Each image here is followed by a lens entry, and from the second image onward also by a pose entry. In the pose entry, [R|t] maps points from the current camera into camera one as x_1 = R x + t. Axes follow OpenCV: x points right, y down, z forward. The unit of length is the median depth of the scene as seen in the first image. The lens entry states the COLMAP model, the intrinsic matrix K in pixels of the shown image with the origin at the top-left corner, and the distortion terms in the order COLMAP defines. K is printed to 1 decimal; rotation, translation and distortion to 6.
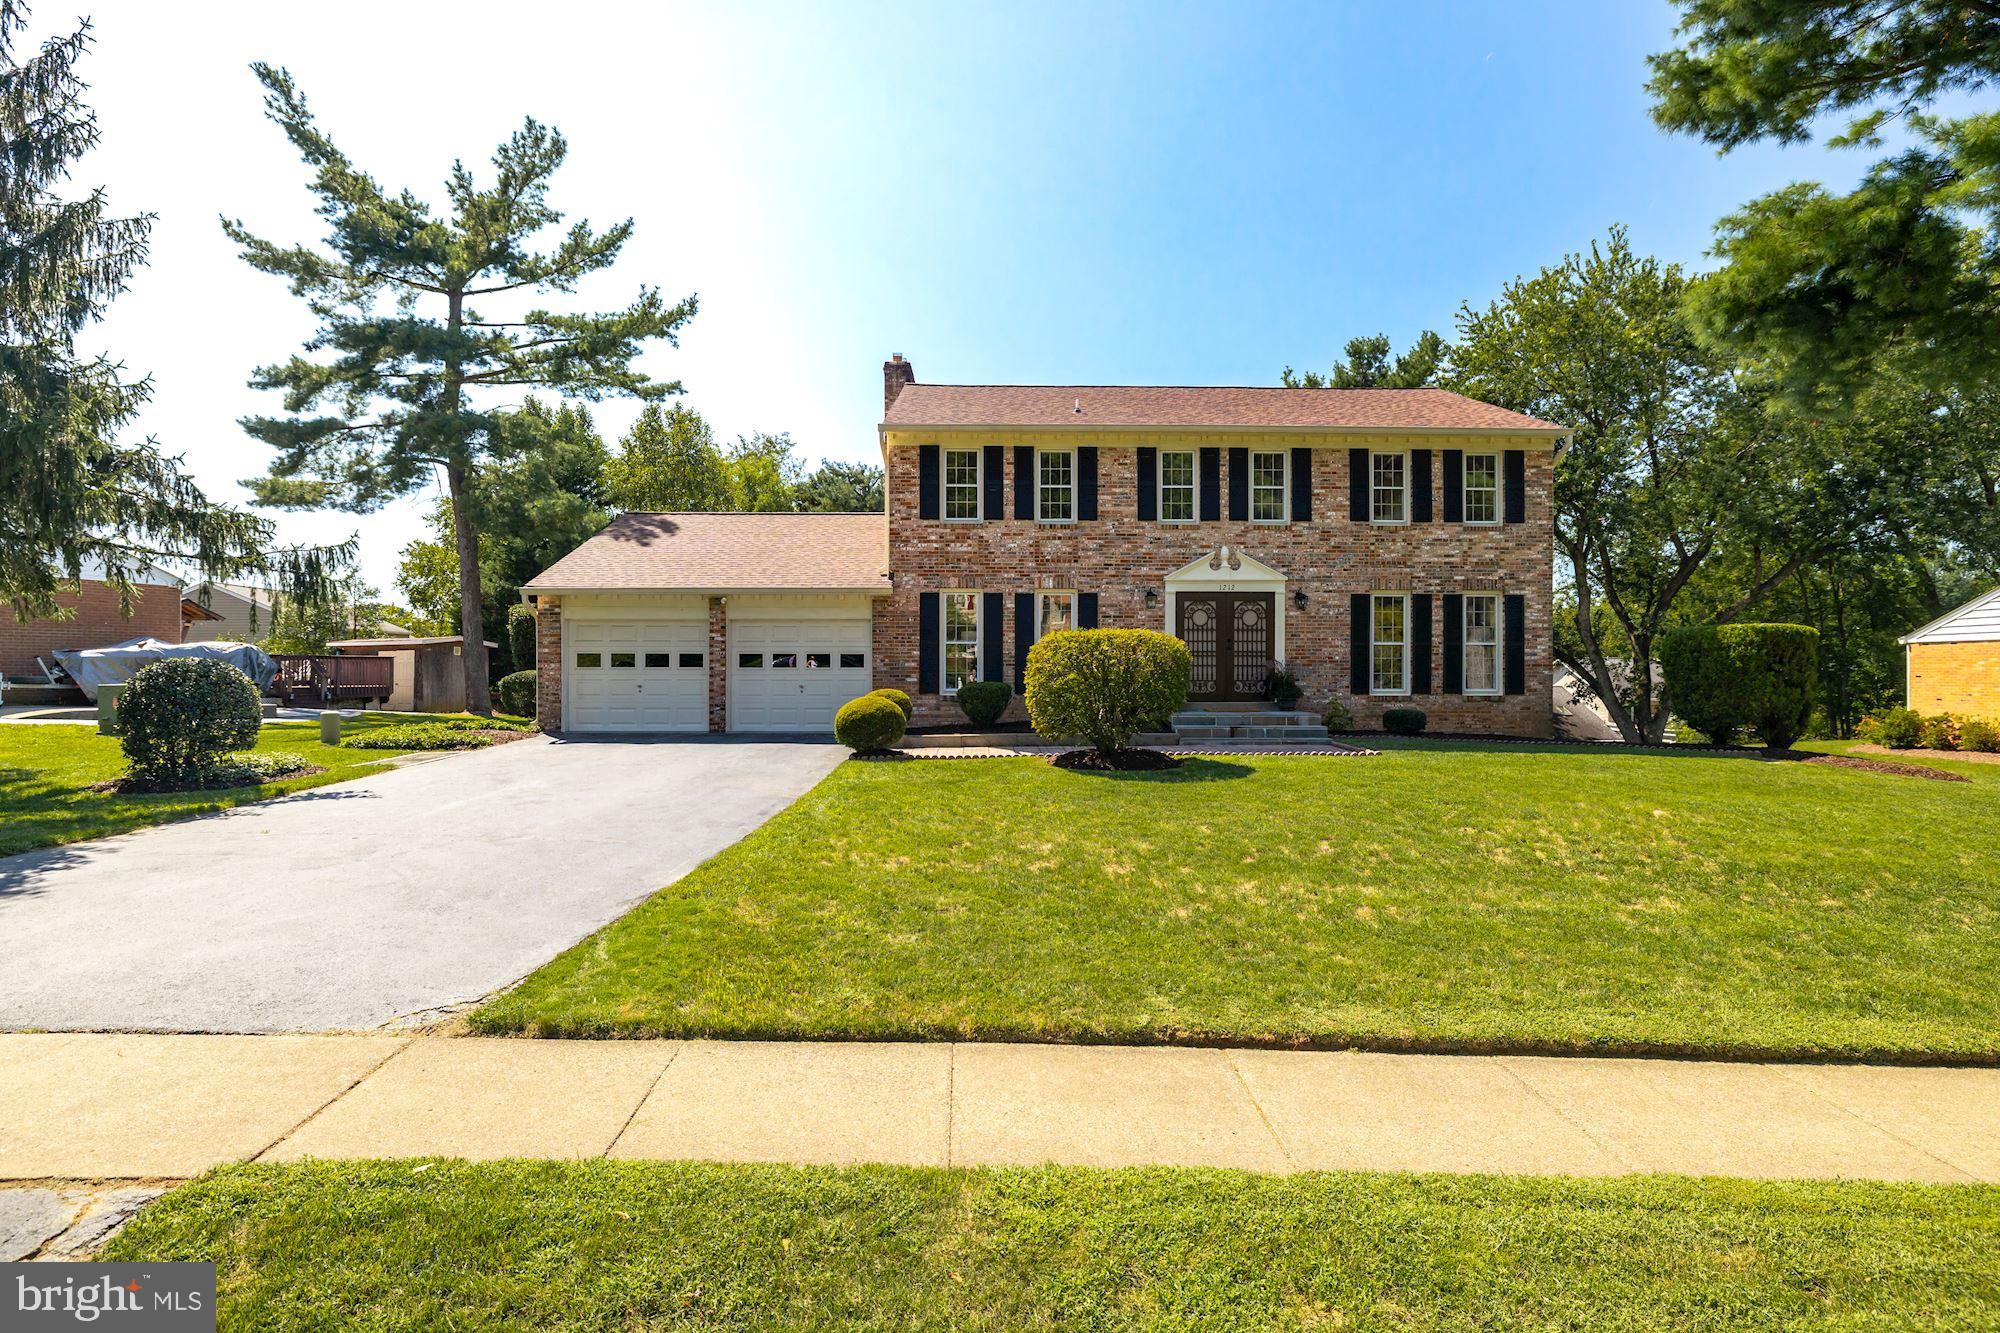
lens RADIAL K [[843.0, 0, 1000.0], [0, 843.0, 666.5], [0, 0, 1]] dist [-0.002753, -0.000303]
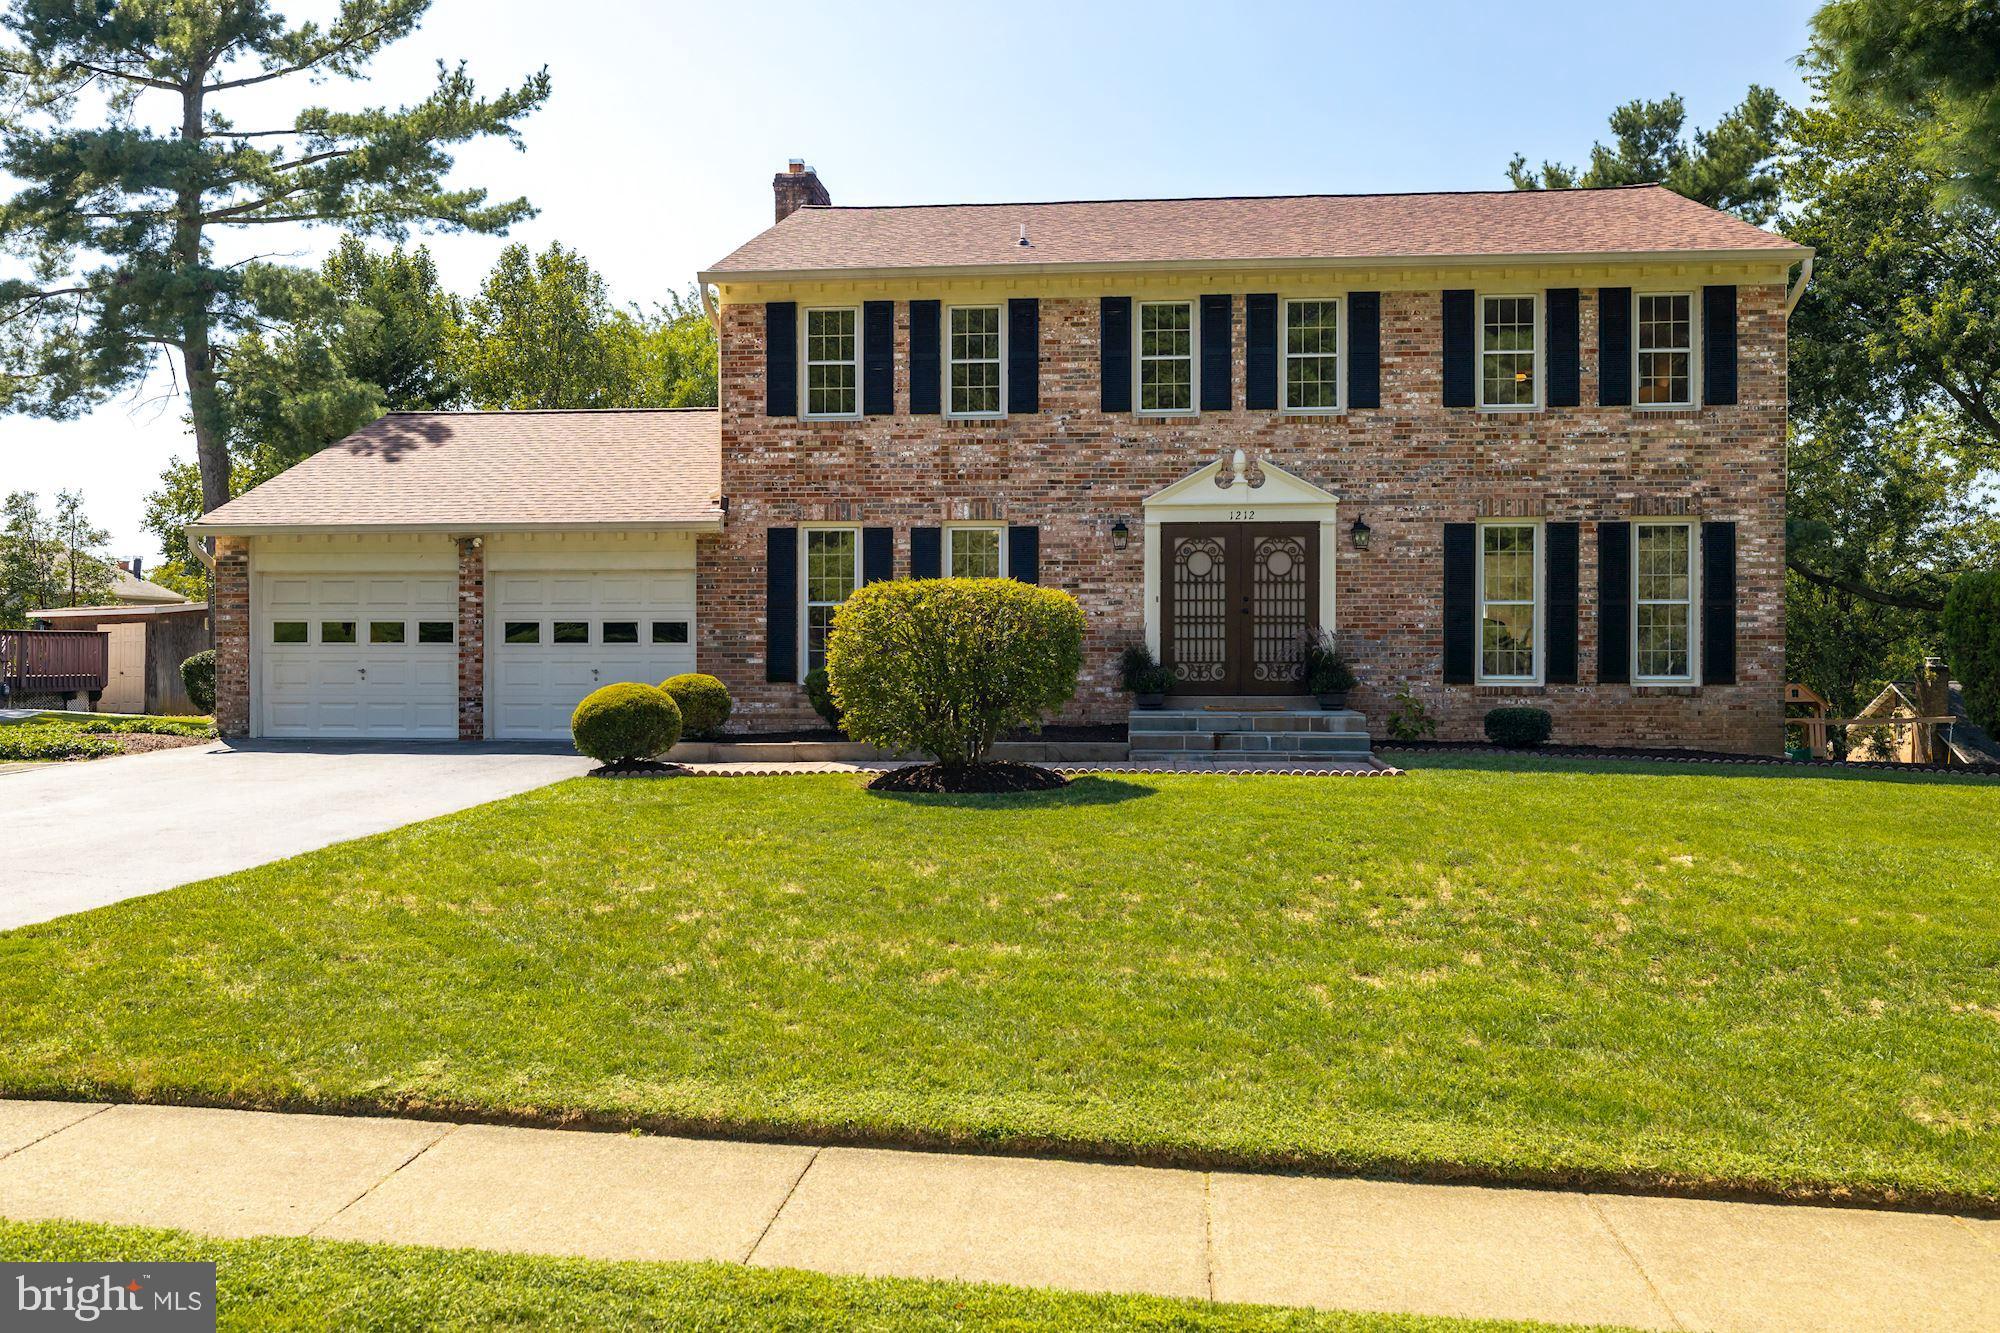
lens RADIAL K [[1348.6, 0, 1000.0], [0, 1348.6, 666.5], [0, 0, 1]] dist [0.004242, -0.001186]
pose [[0.995722, 0.000107, -0.092396, 0.180759], [0.000978, 0.999931, 0.011692, 0.007938], [0.092391, -0.011732, 0.995654, -0.029207]]
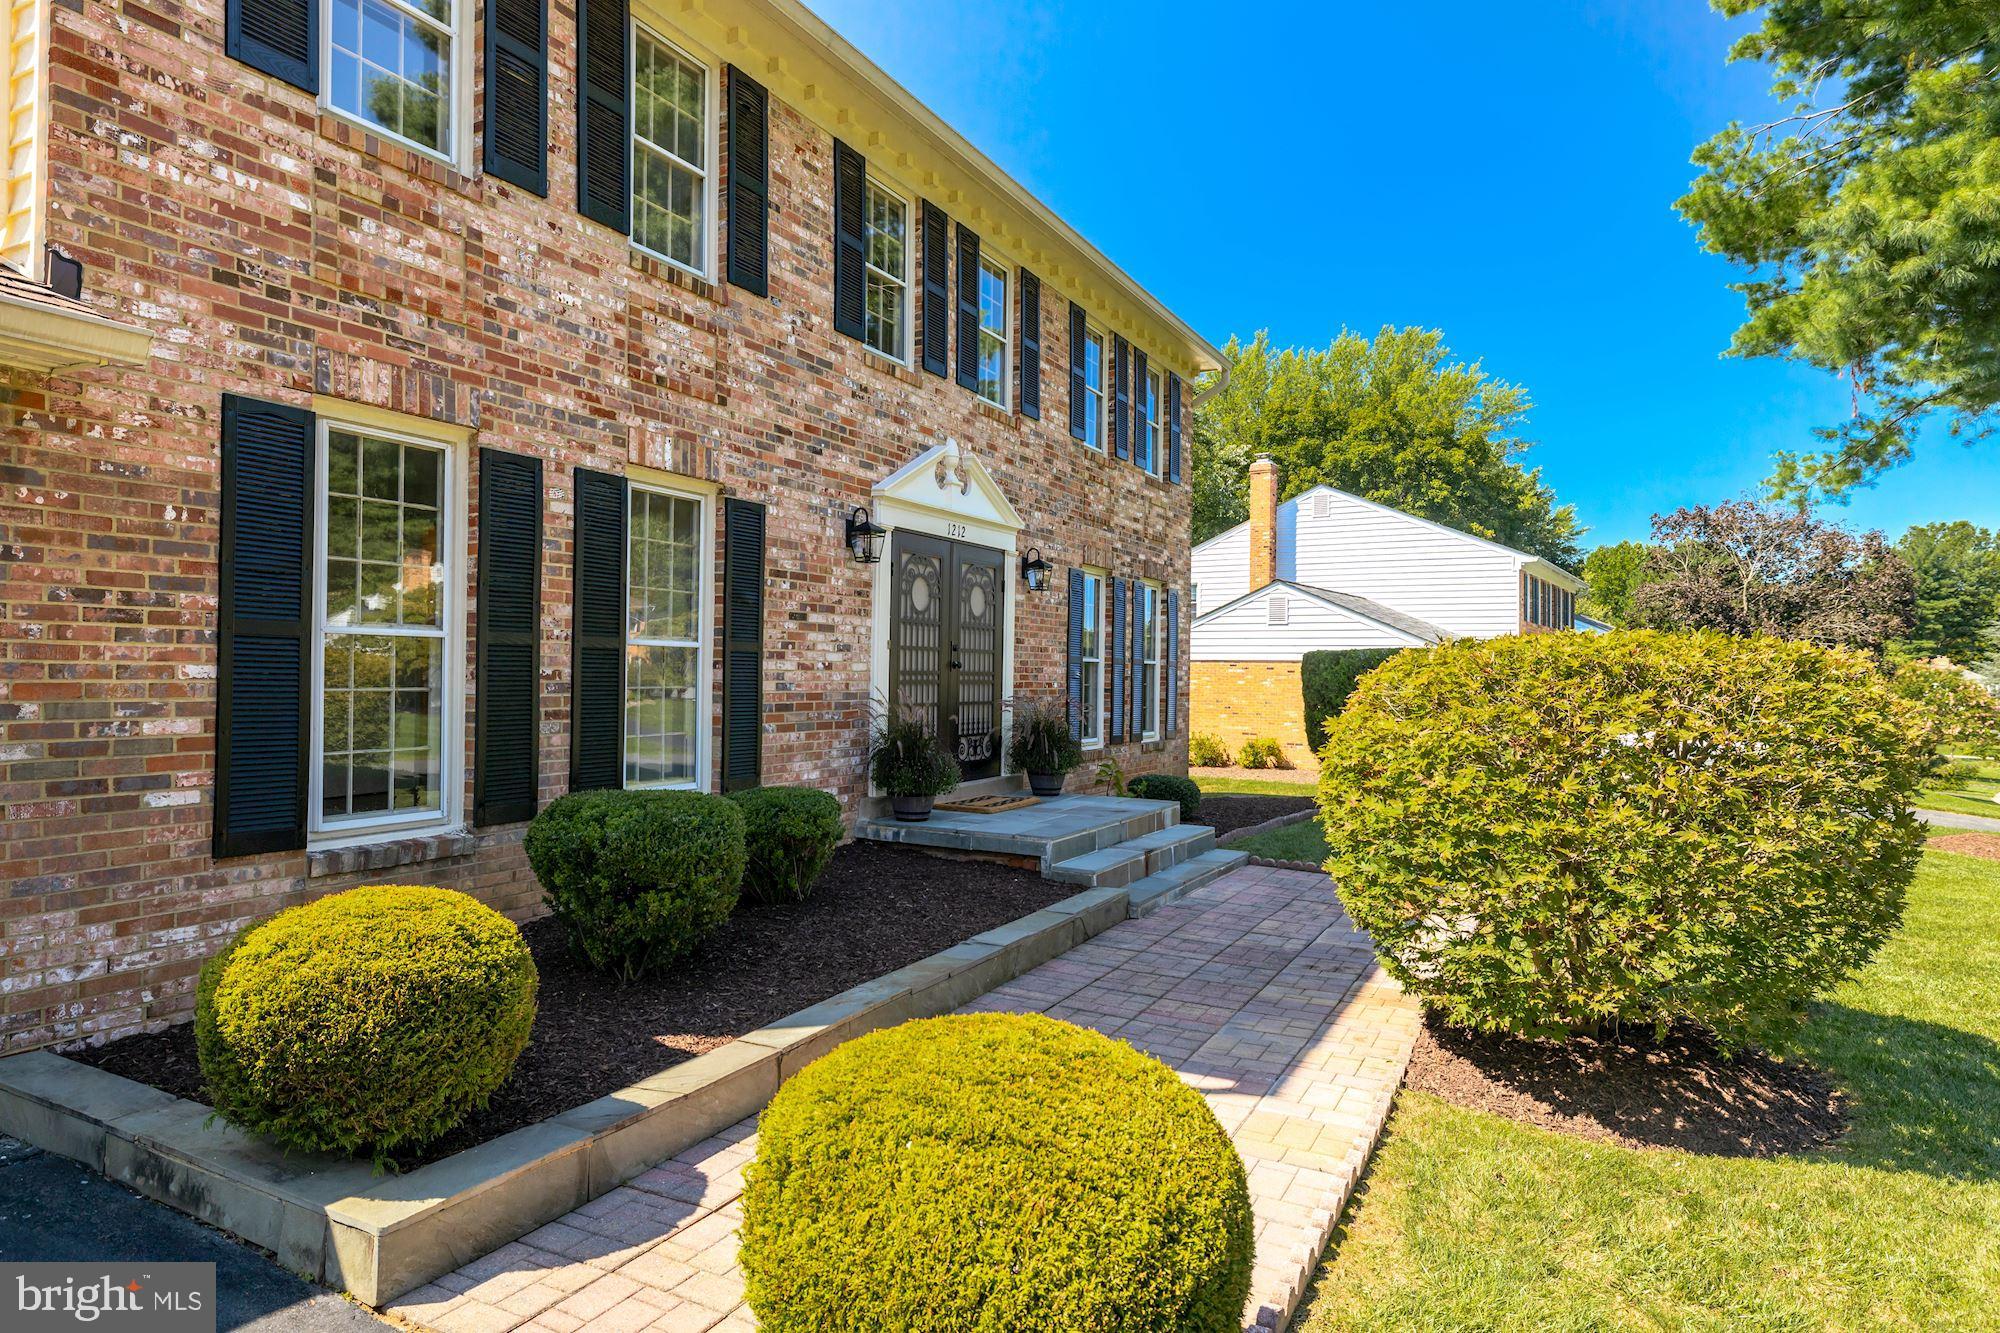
lens RADIAL K [[1142.3, 0, 1000.0], [0, 1142.3, 666.5], [0, 0, 1]] dist [0.004292, 0.000924]
pose [[0.491582, 0.010342, 0.870770, -0.250394], [-0.015834, 0.999870, -0.002937, -0.019432], [-0.870687, -0.012344, 0.491682, 0.674418]]
